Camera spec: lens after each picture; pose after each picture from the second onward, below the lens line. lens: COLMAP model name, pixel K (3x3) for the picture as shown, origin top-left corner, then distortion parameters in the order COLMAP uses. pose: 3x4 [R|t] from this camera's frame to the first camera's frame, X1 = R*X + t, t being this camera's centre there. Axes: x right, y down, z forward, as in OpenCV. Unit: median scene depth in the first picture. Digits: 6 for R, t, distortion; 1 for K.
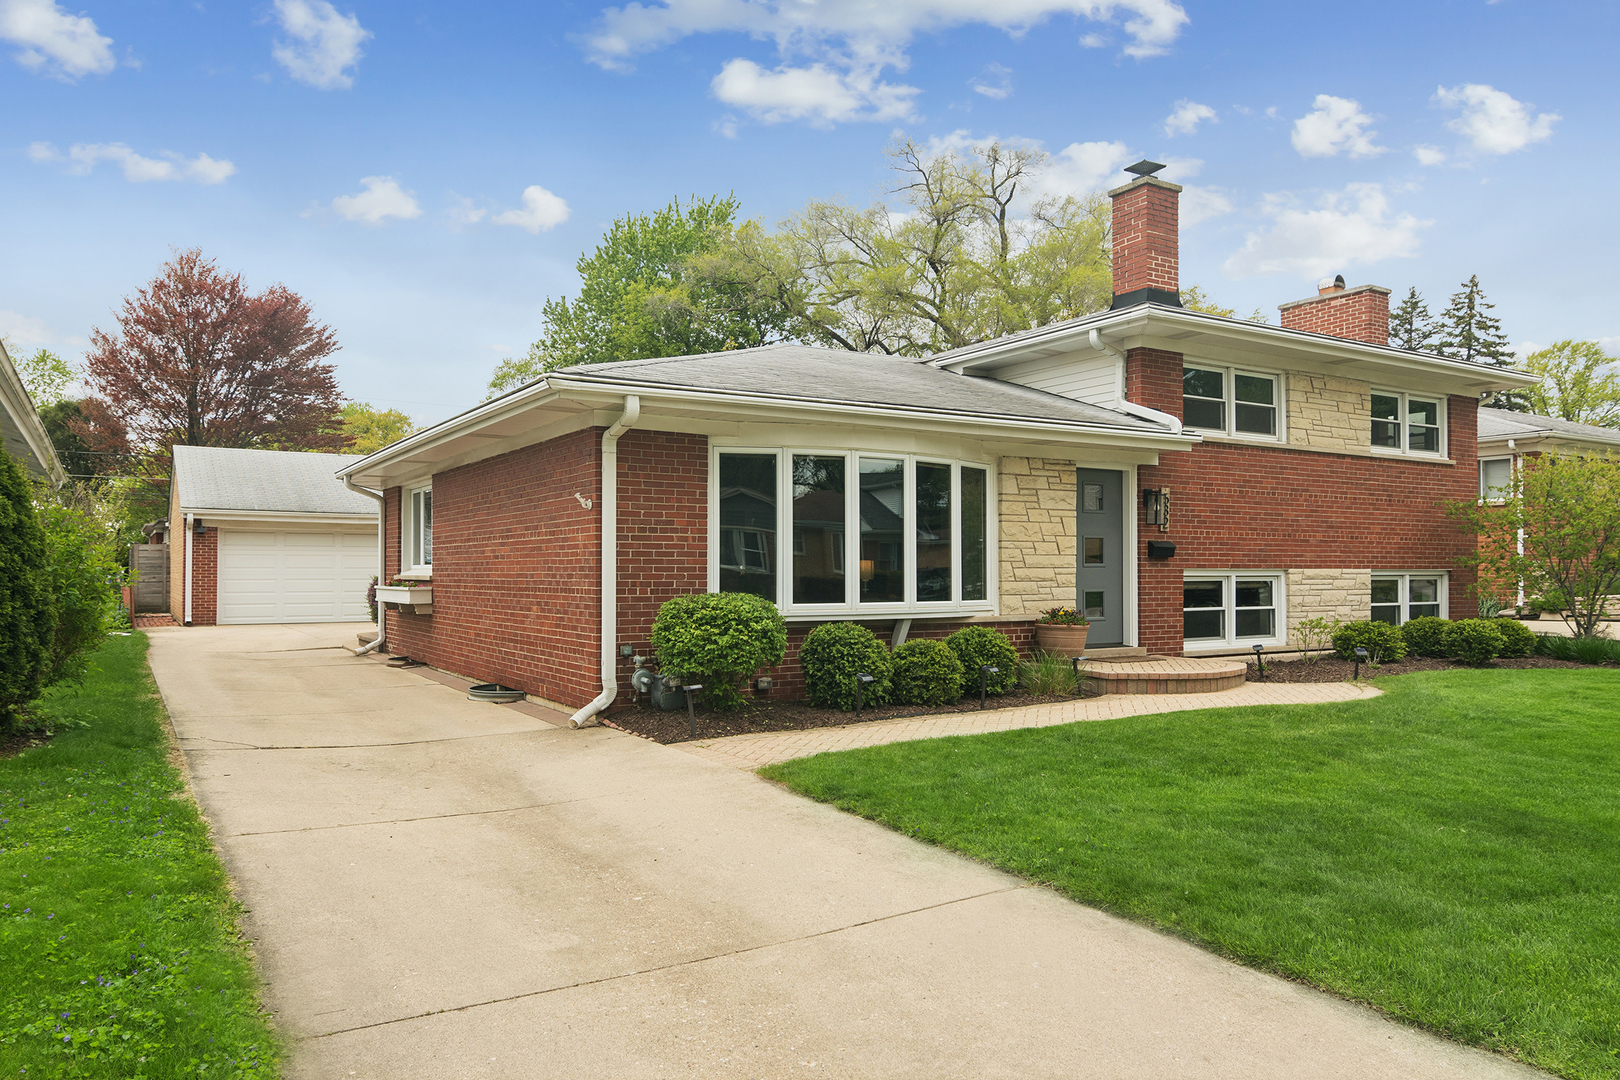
lens RADIAL K [[1155.5, 0, 796.4], [0, 1155.5, 537.2], [0, 0, 1]] dist [-0.013806, -0.001490]
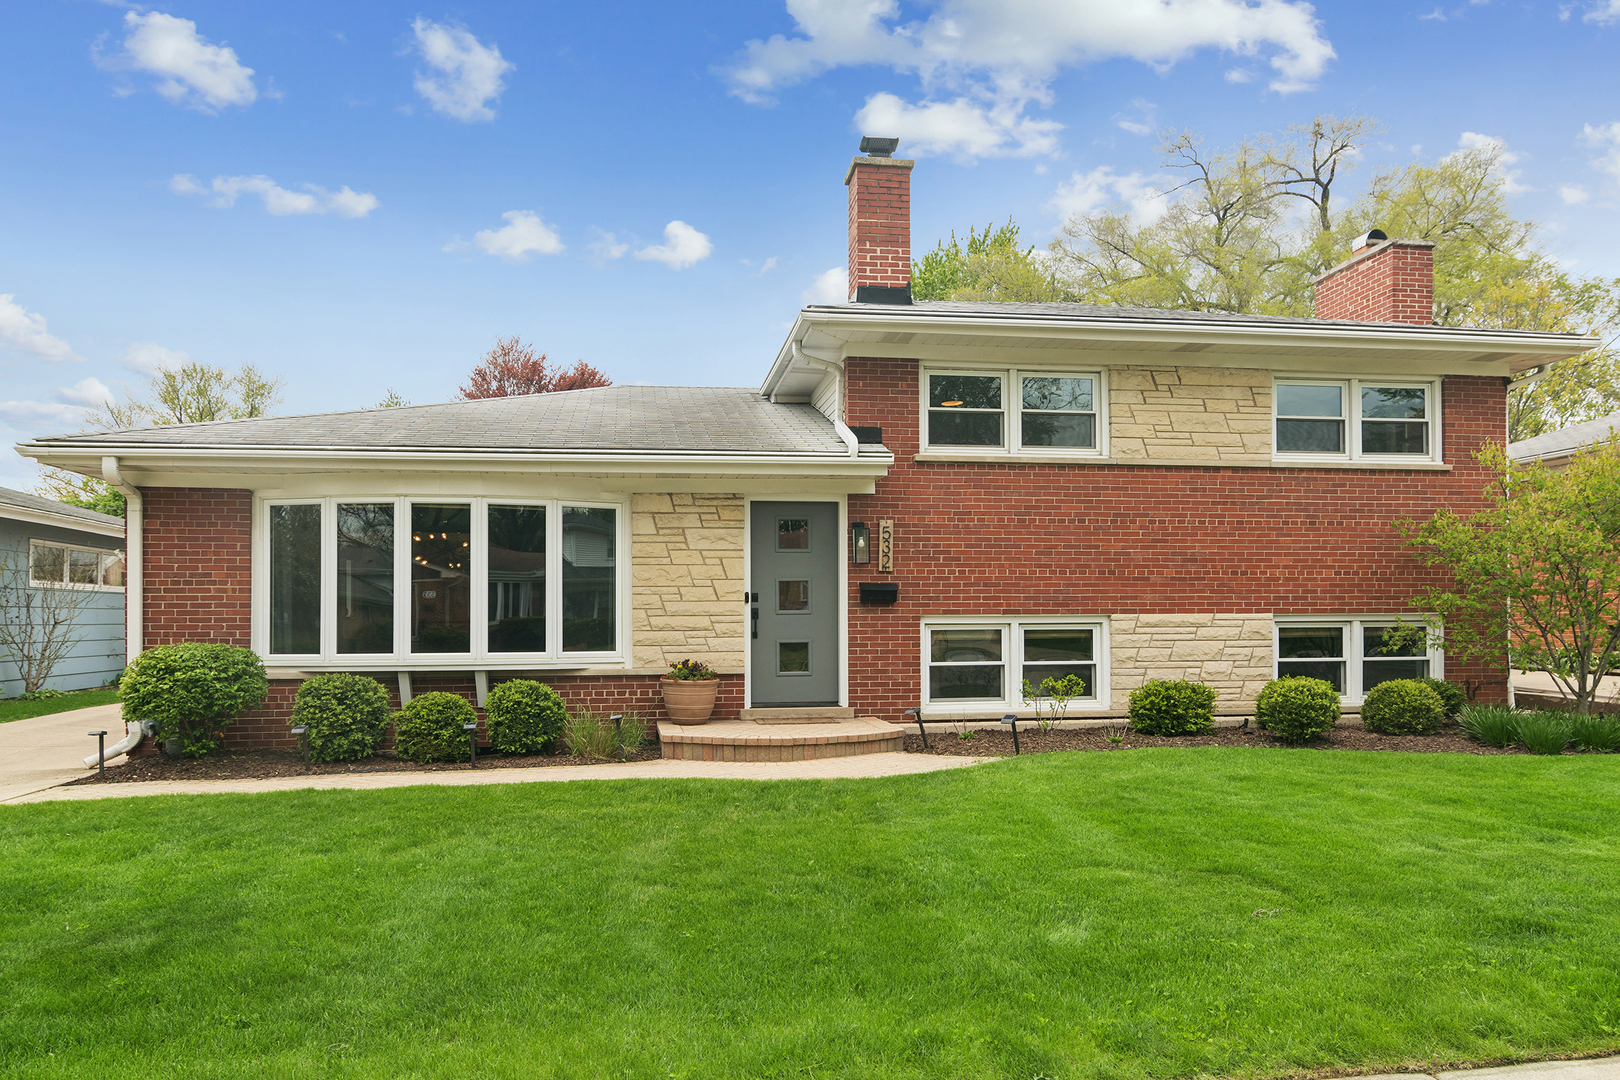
lens RADIAL K [[1155.5, 0, 806.4], [0, 1155.5, 552.6], [0, 0, 1]] dist [-0.013806, -0.001490]
pose [[0.917048, -0.012043, -0.398594, 0.605207], [0.012869, 0.999917, -0.000605, -0.019171], [0.398569, -0.004574, 0.917127, 0.198776]]
